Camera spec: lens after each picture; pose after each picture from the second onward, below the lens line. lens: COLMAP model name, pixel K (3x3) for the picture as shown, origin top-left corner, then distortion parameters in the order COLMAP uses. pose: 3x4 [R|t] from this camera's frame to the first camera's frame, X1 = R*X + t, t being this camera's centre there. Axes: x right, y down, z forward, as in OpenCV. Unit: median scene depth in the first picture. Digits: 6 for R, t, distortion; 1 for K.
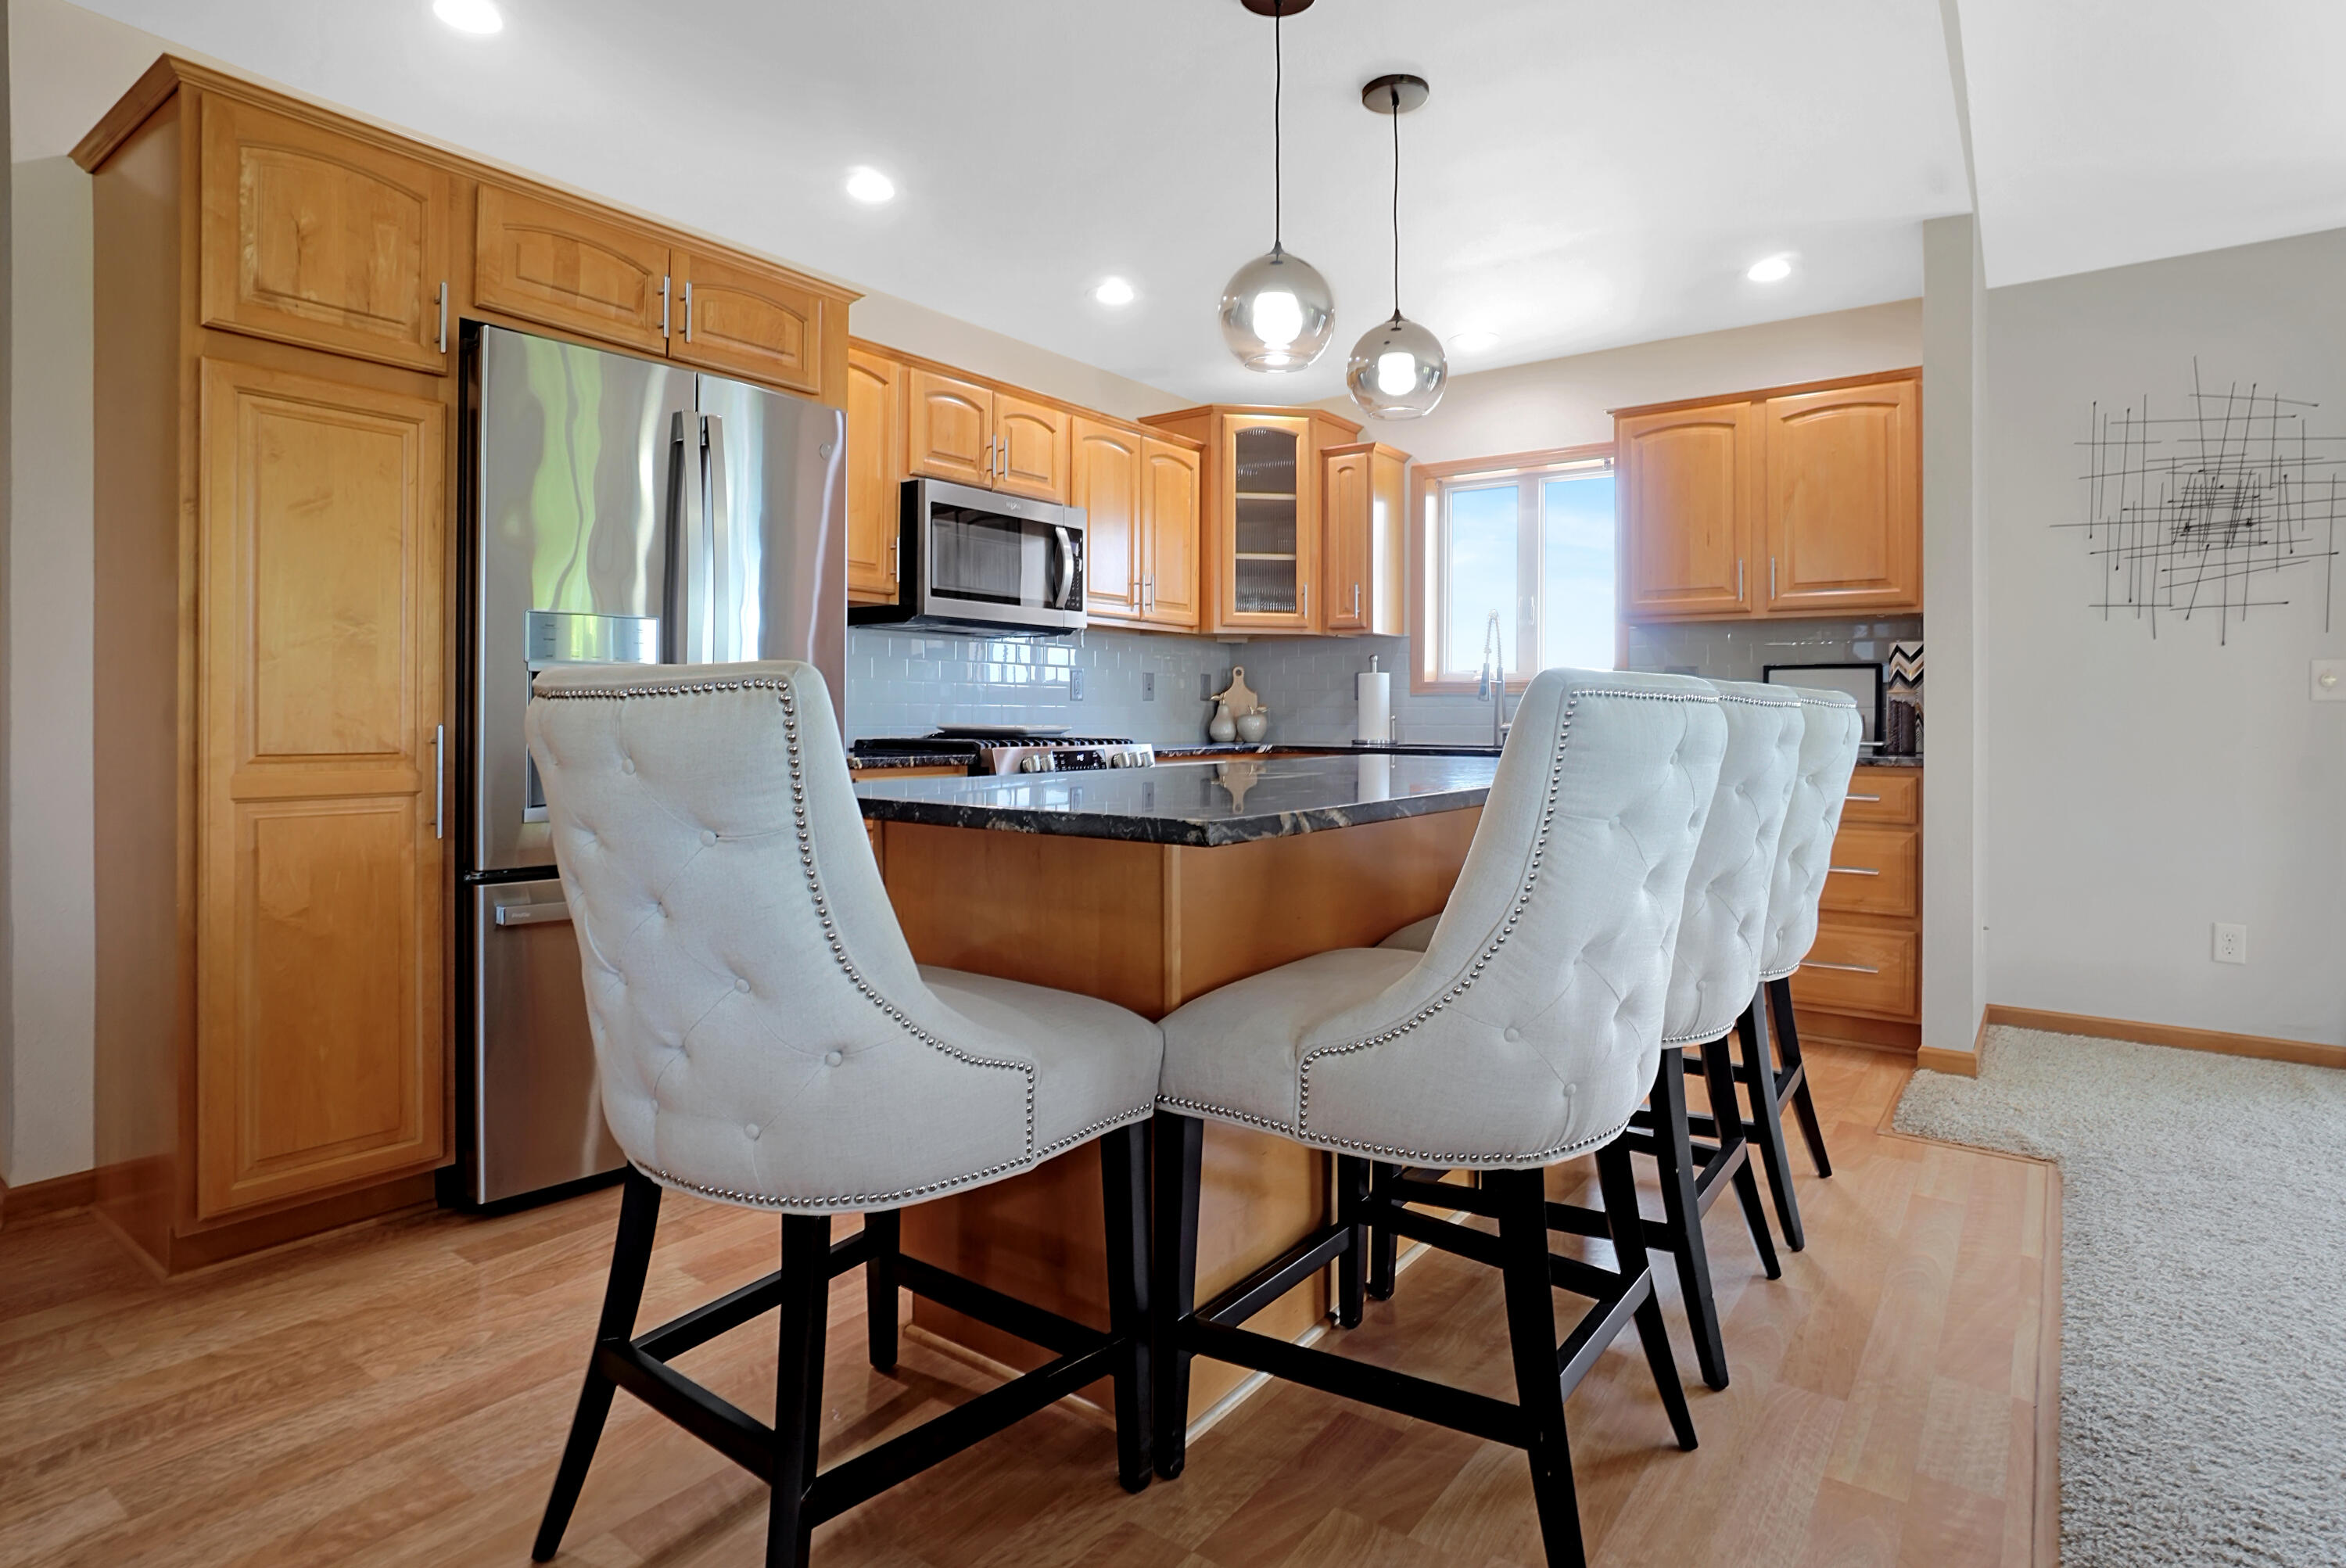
lens RADIAL K [[1225.8, 0, 1173.0], [0, 1225.8, 784.0], [0, 0, 1]] dist [-0.026276, 0.000140]
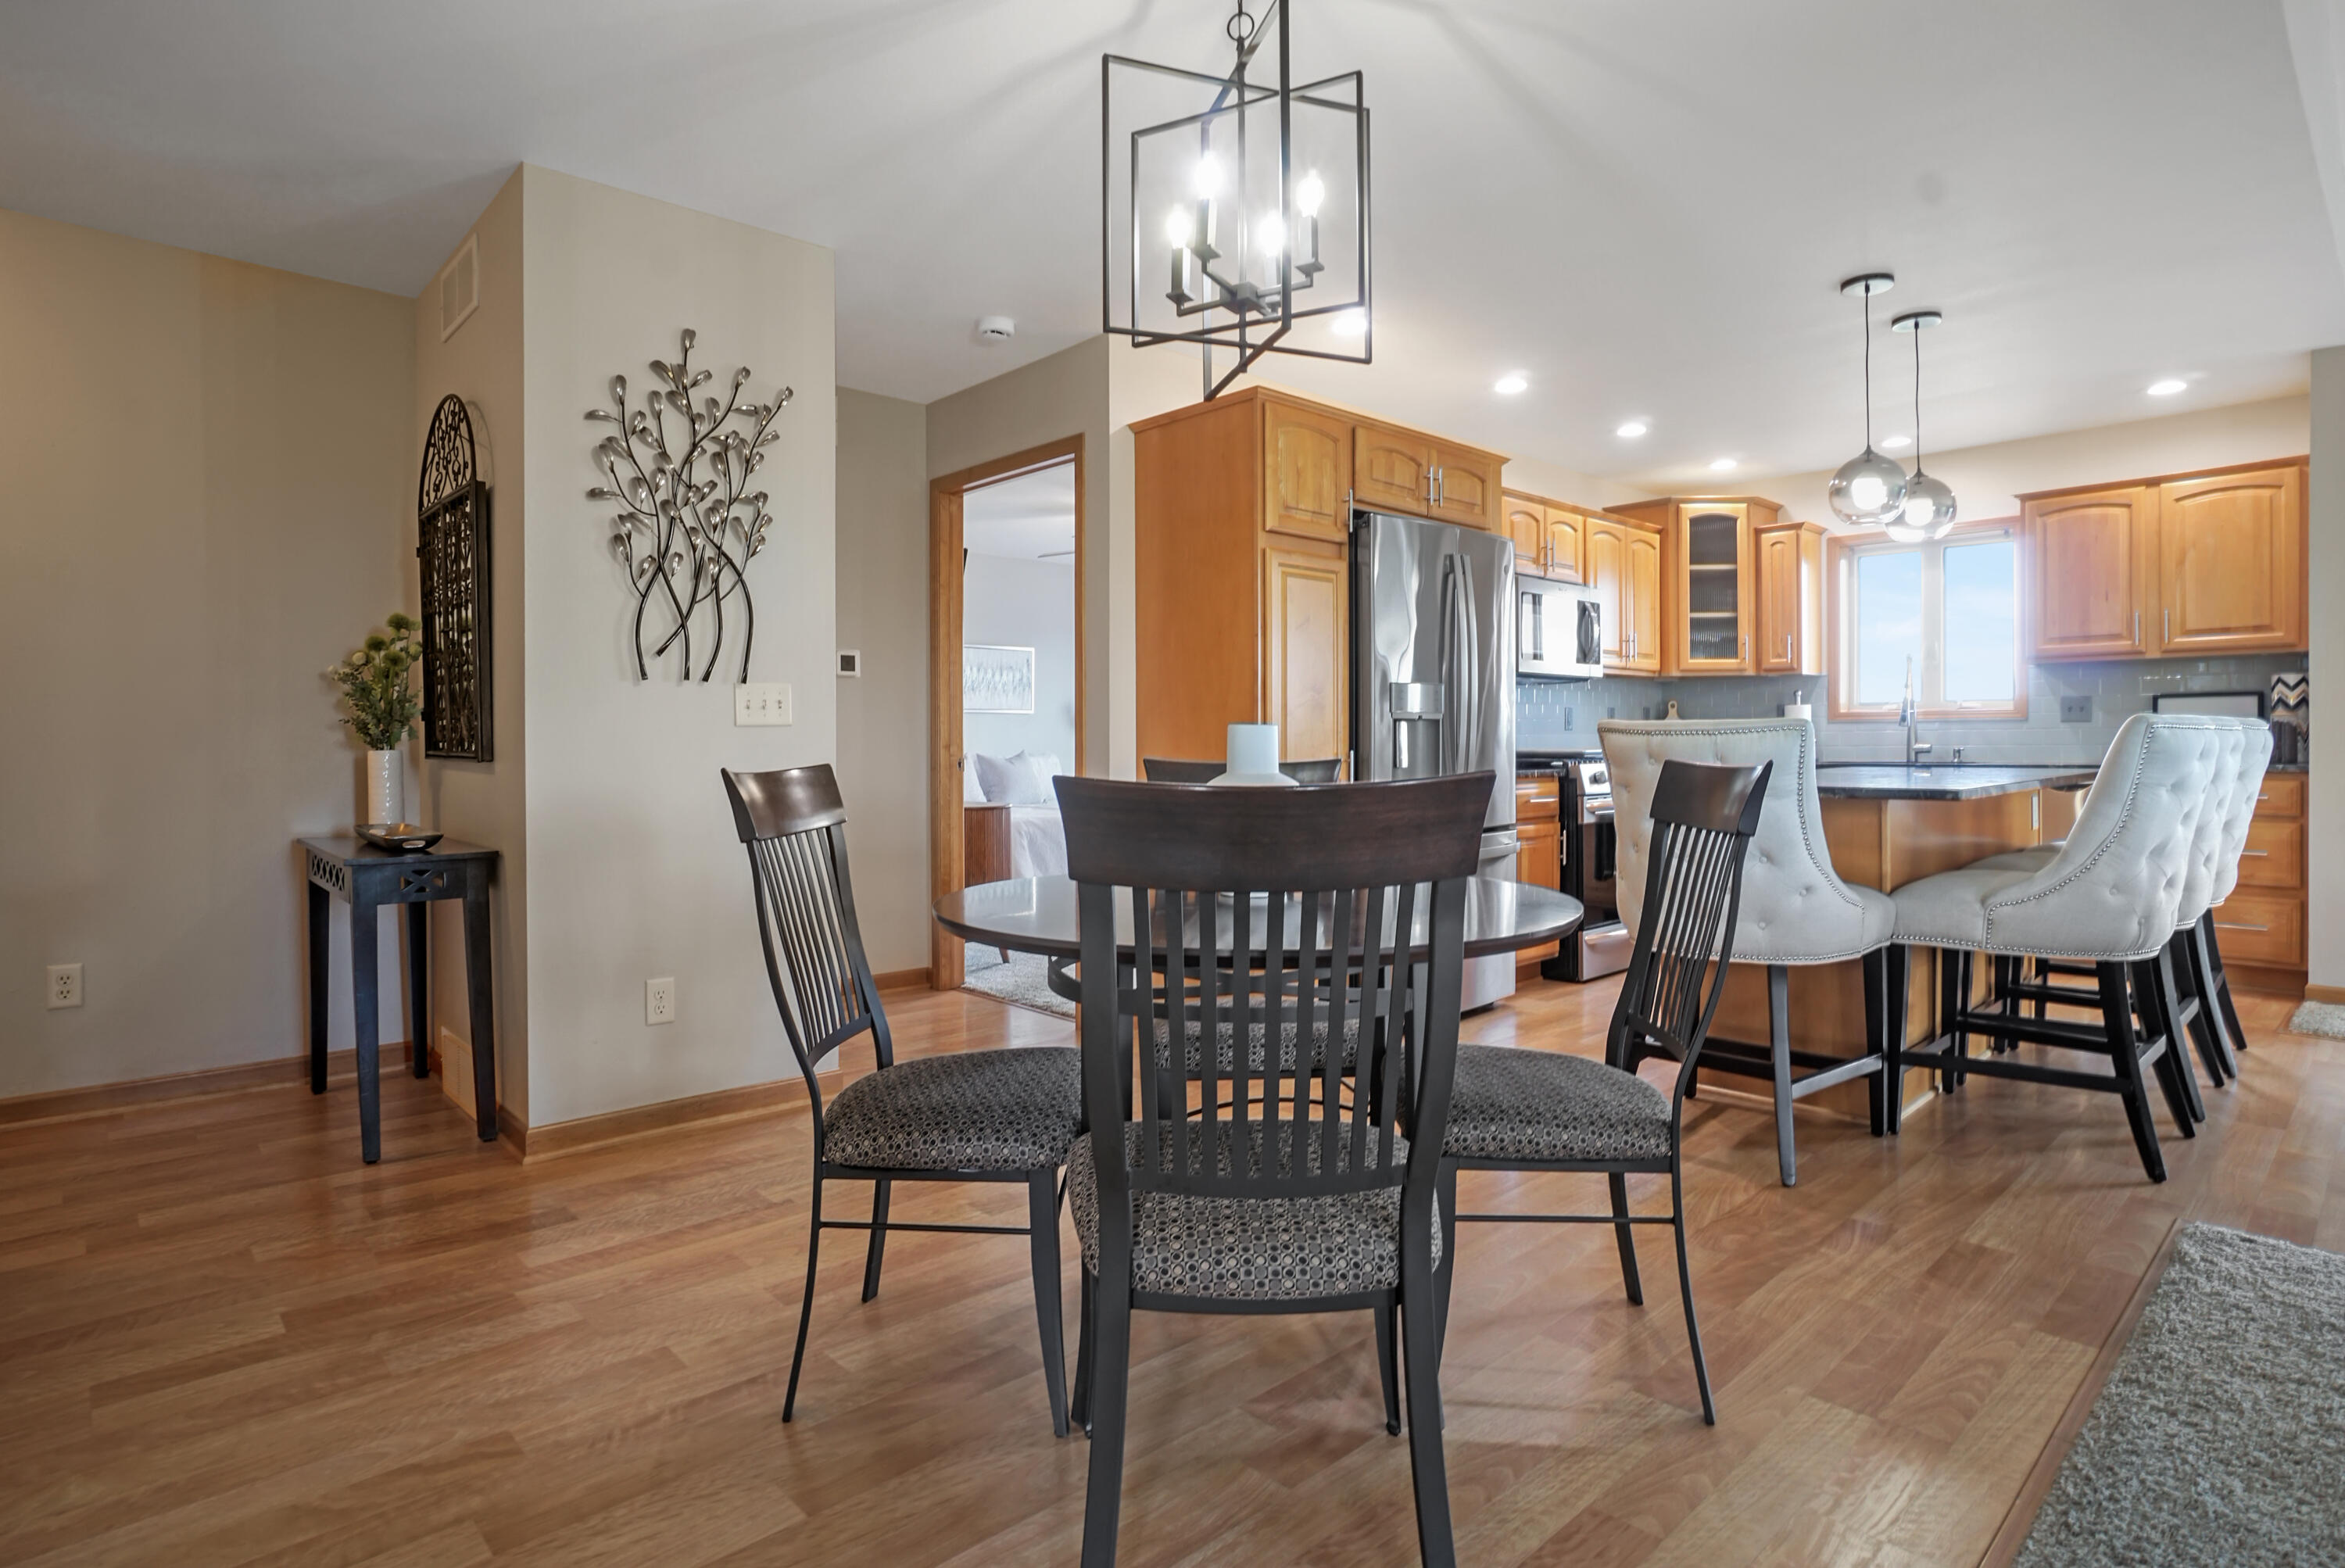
lens RADIAL K [[1256.9, 0, 1173.7], [0, 1256.9, 820.8], [0, 0, 1]] dist [-0.050473, 0.036448]
pose [[0.986379, -0.002715, -0.164464, -0.324428], [0.003729, 0.999976, 0.005859, 0.022758], [0.164444, -0.006392, 0.986366, -0.453330]]
